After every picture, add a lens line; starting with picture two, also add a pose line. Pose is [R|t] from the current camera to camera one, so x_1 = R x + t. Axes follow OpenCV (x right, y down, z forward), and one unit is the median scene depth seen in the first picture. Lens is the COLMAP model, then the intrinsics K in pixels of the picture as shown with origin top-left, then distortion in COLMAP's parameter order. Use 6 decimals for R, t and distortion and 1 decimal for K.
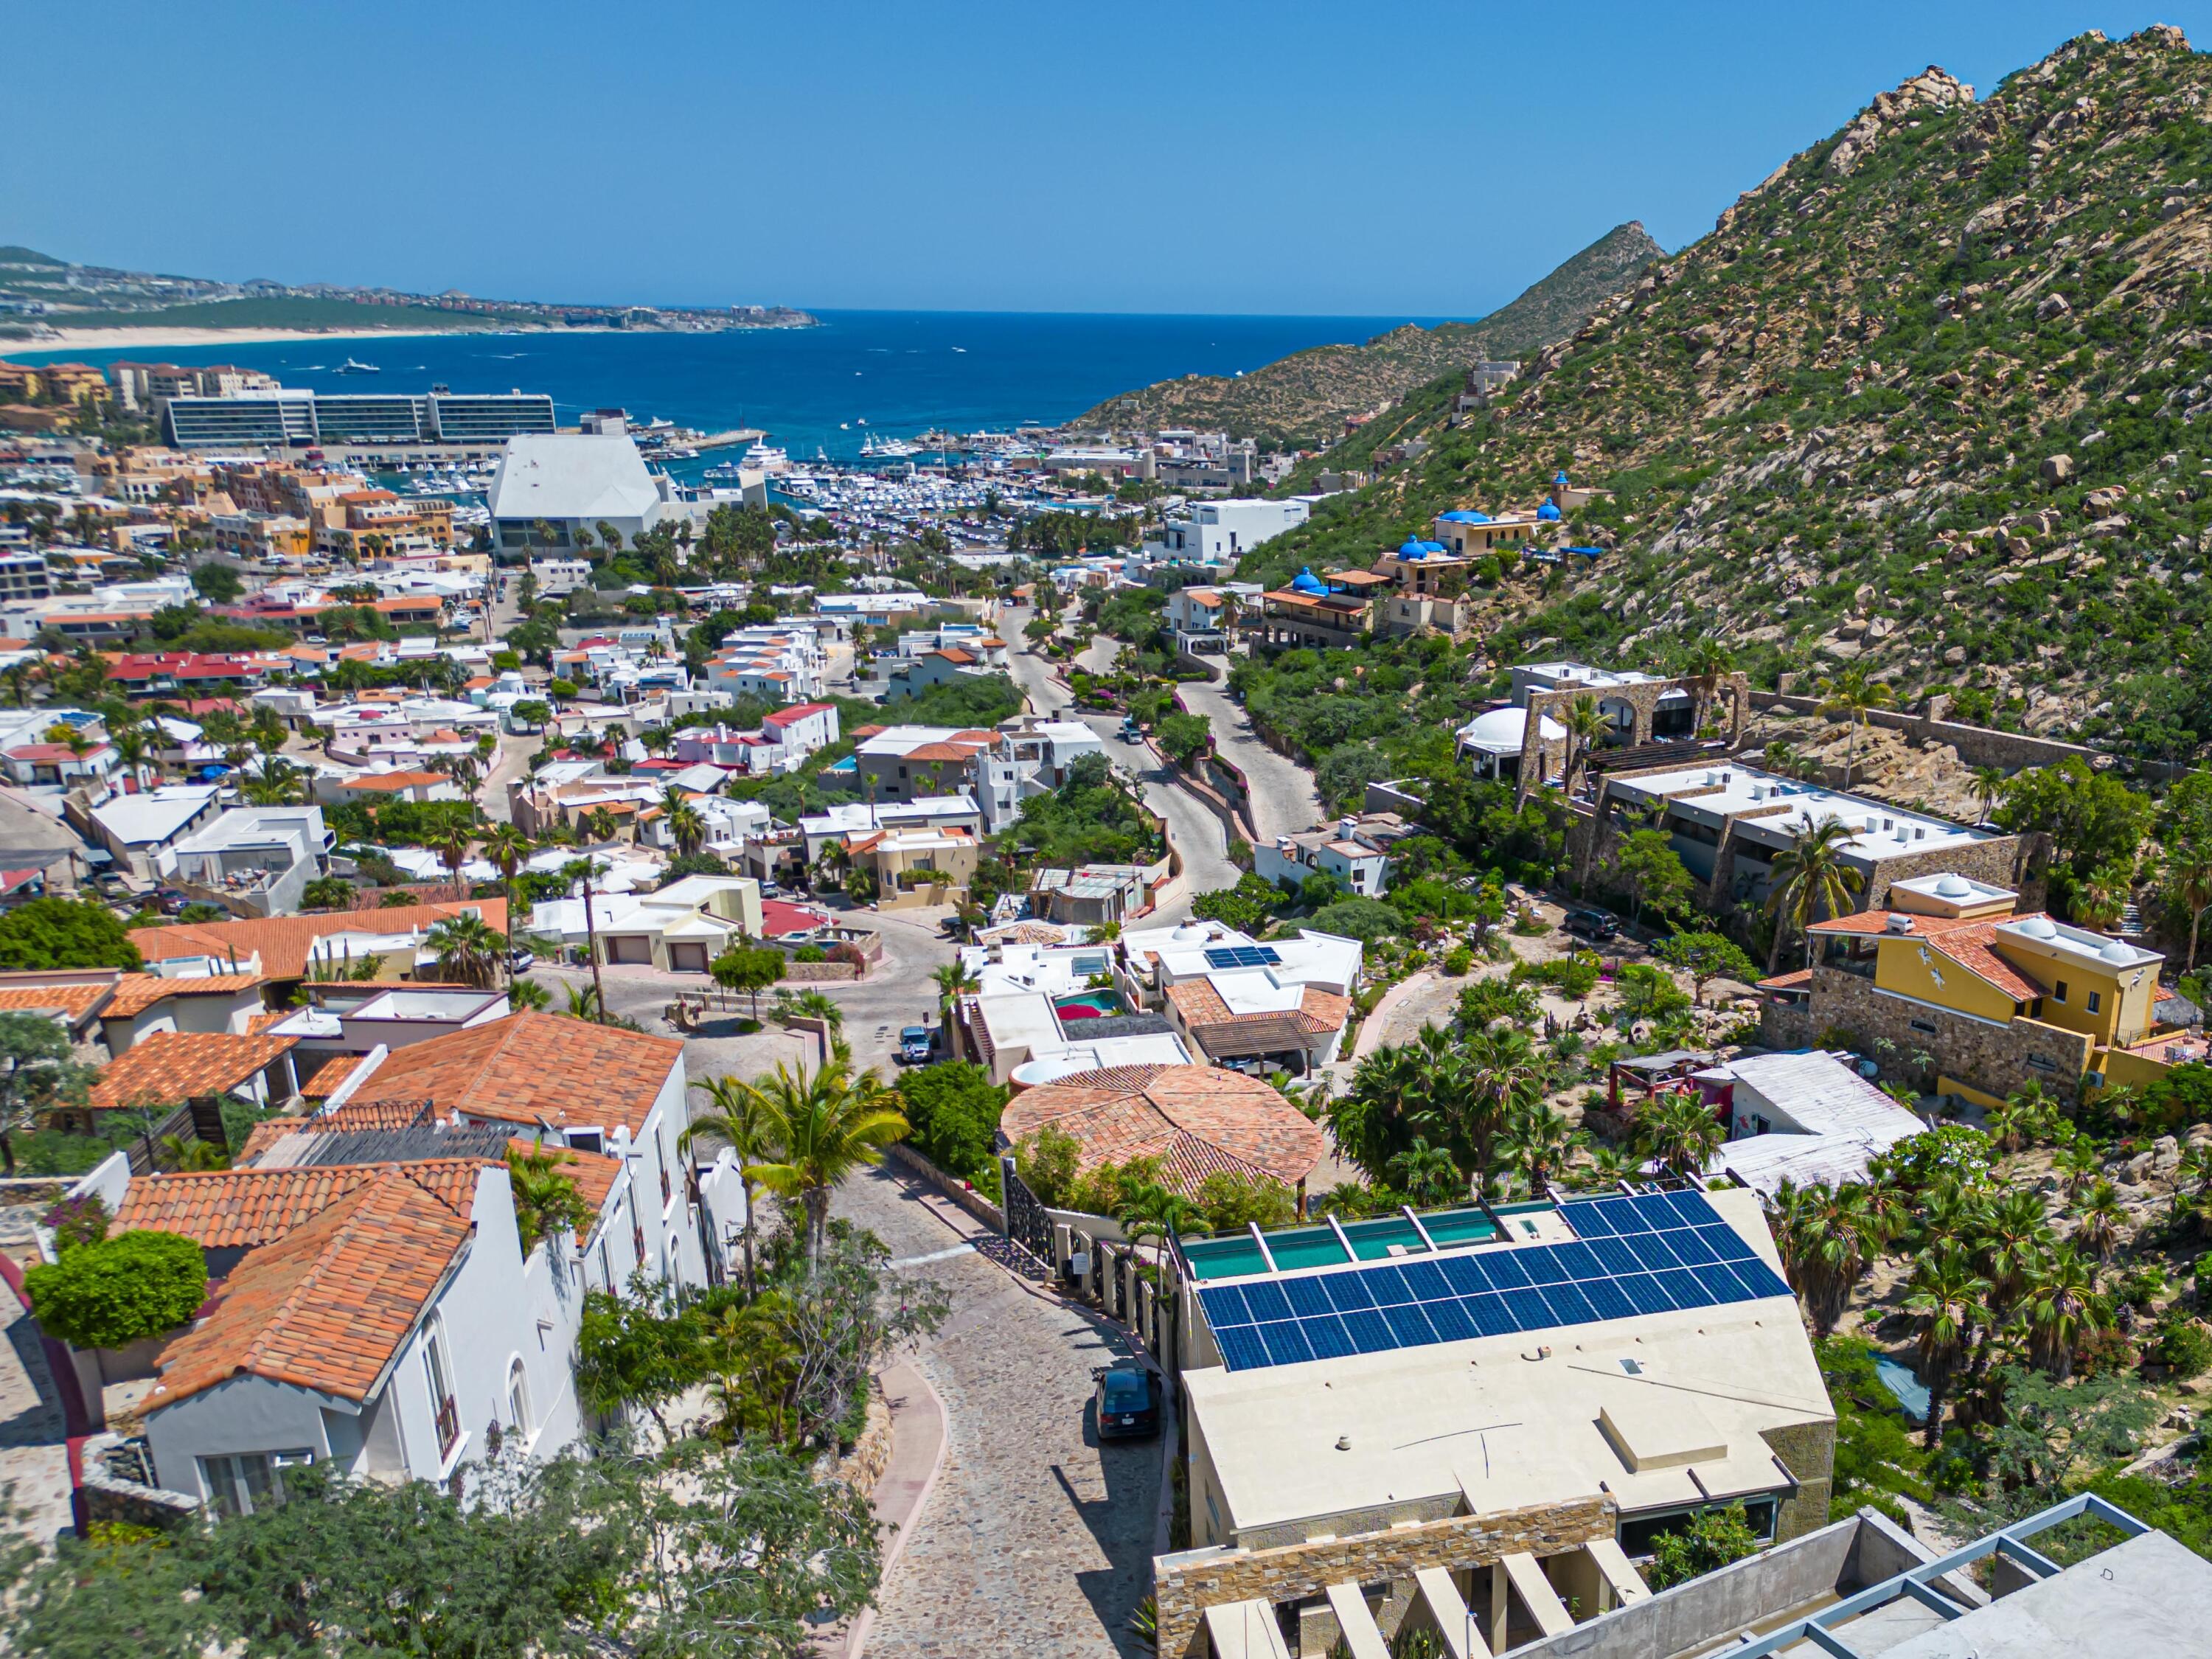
lens RADIAL K [[2033.2, 0, 1413.5], [0, 2033.2, 1047.6], [0, 0, 1]] dist [0.049521, 0.000000]
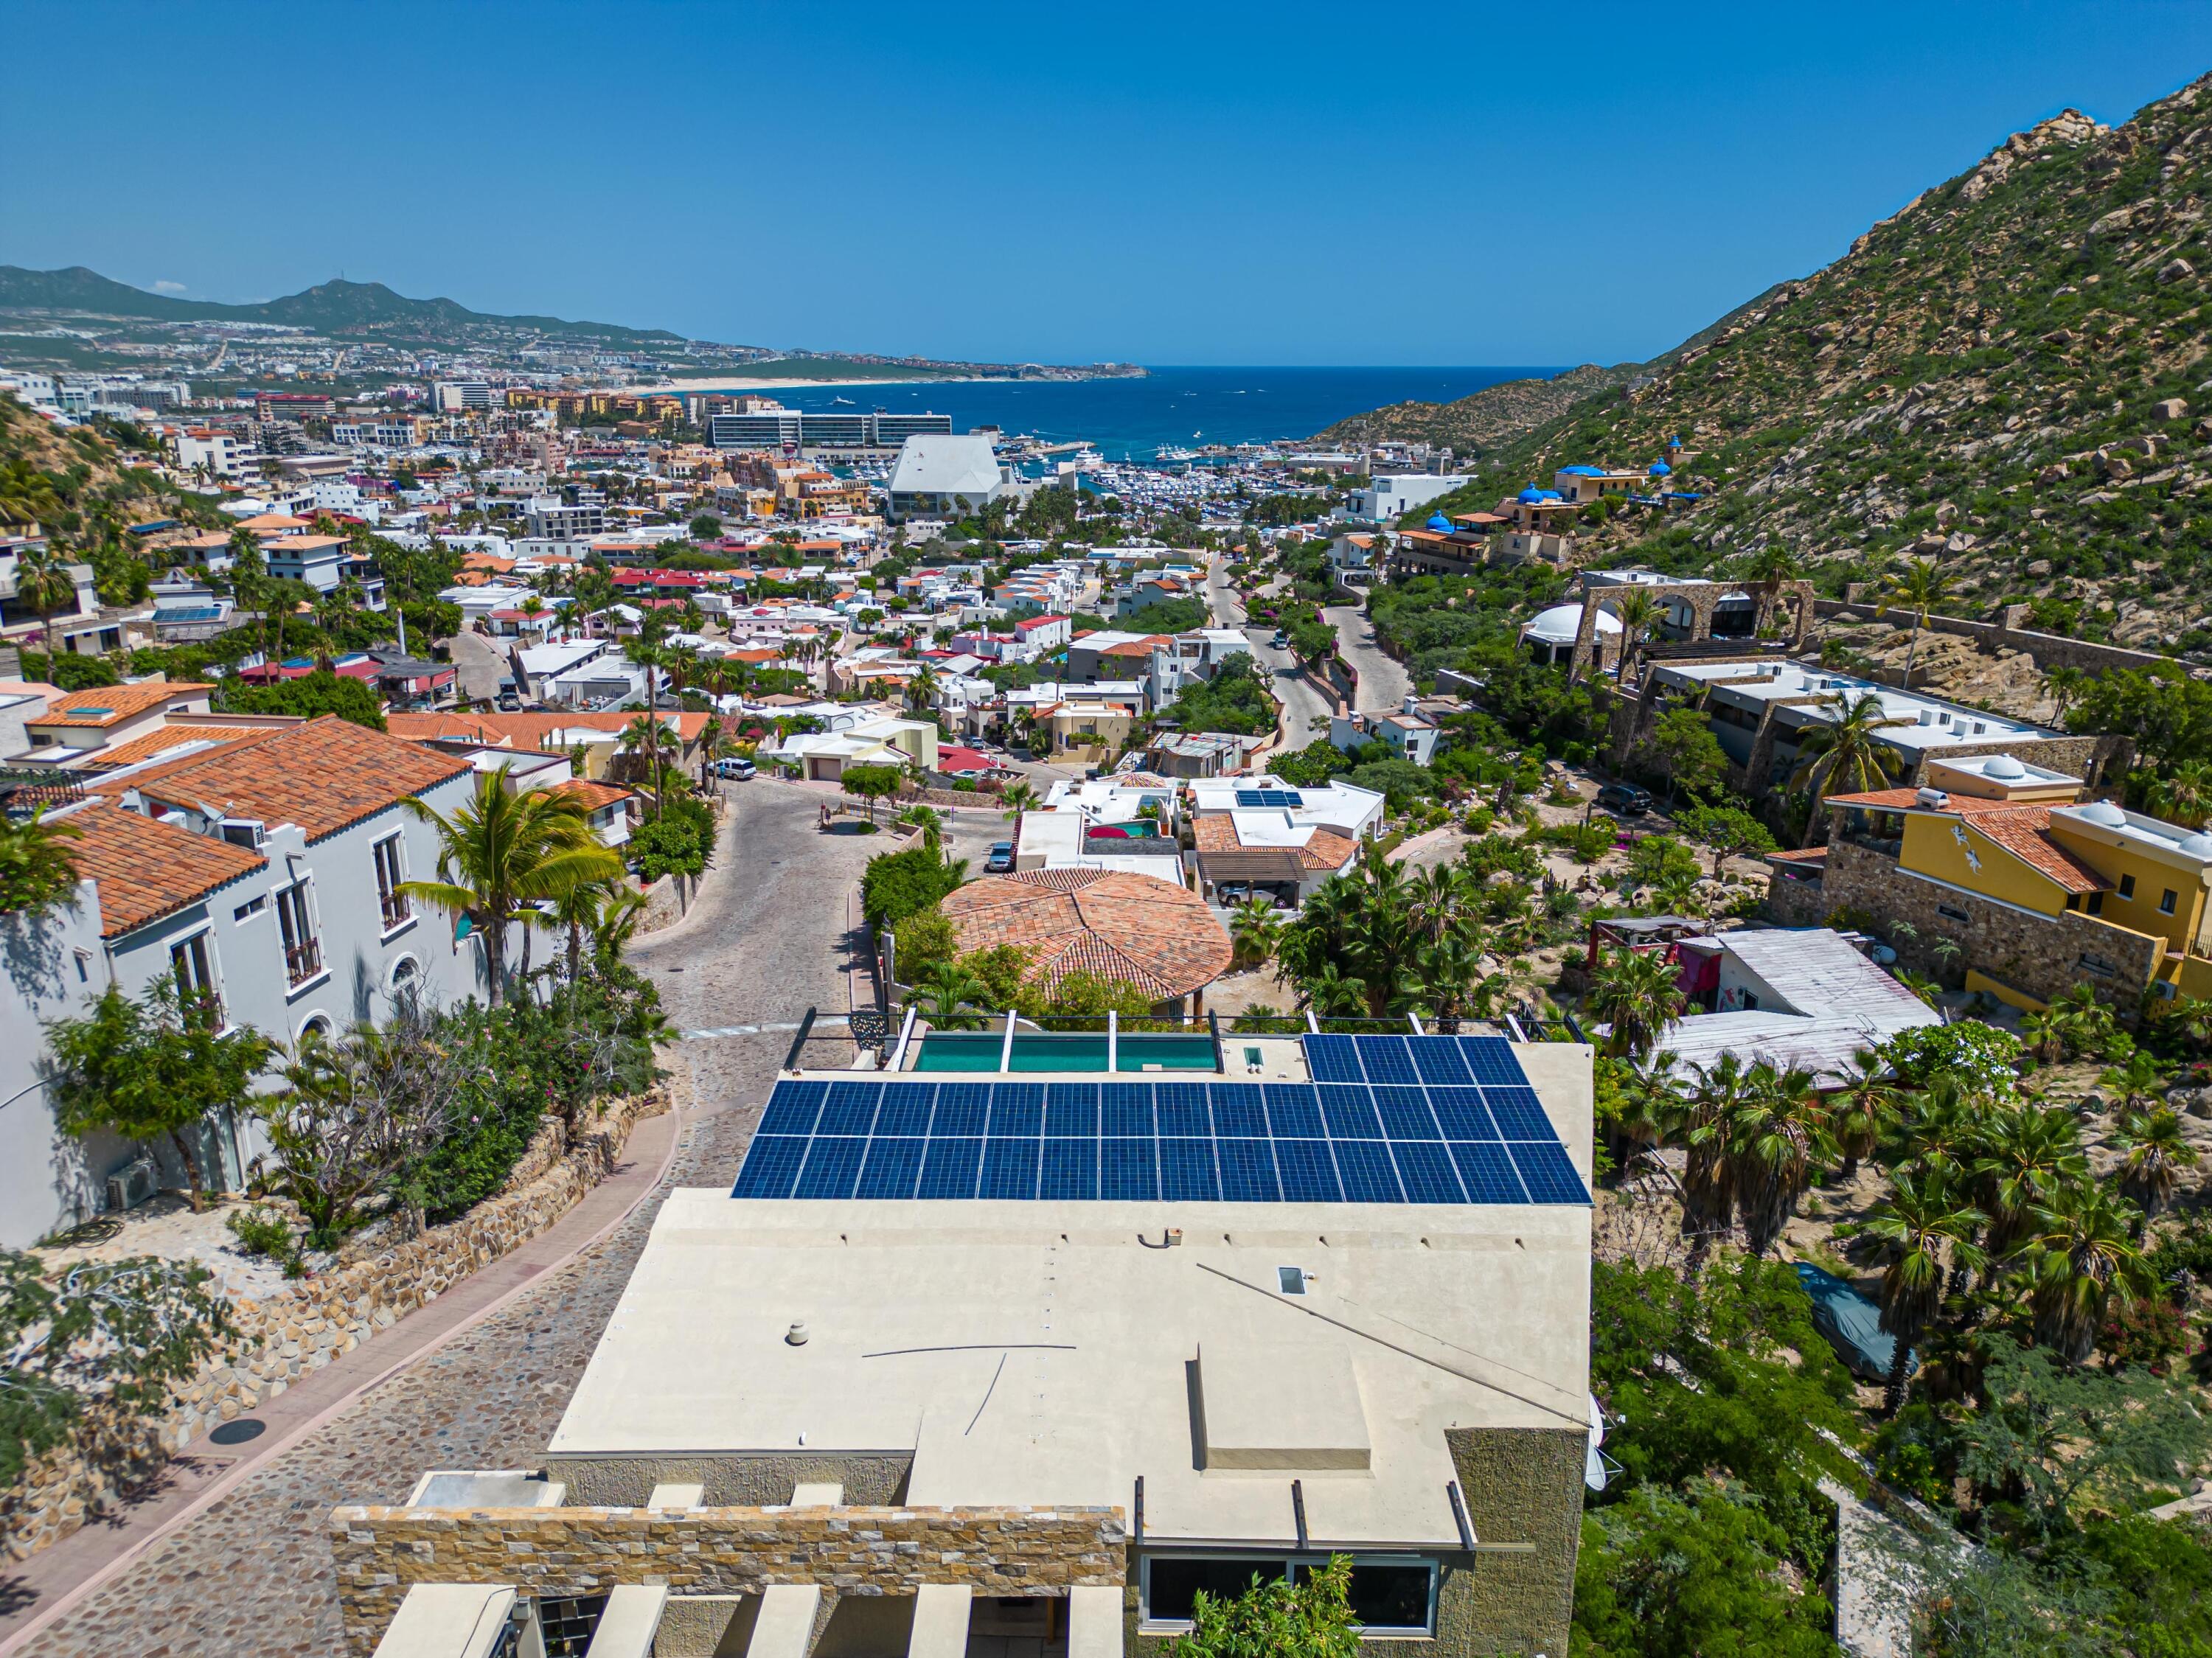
lens RADIAL K [[1547.8, 0, 1110.6], [0, 1547.8, 829.7], [0, 0, 1]] dist [0.051123, -0.043368]
pose [[0.957436, 0.082123, -0.276718, 0.035437], [-0.097179, 0.994417, -0.041119, 0.007742], [0.271797, 0.066261, 0.960071, 0.099177]]
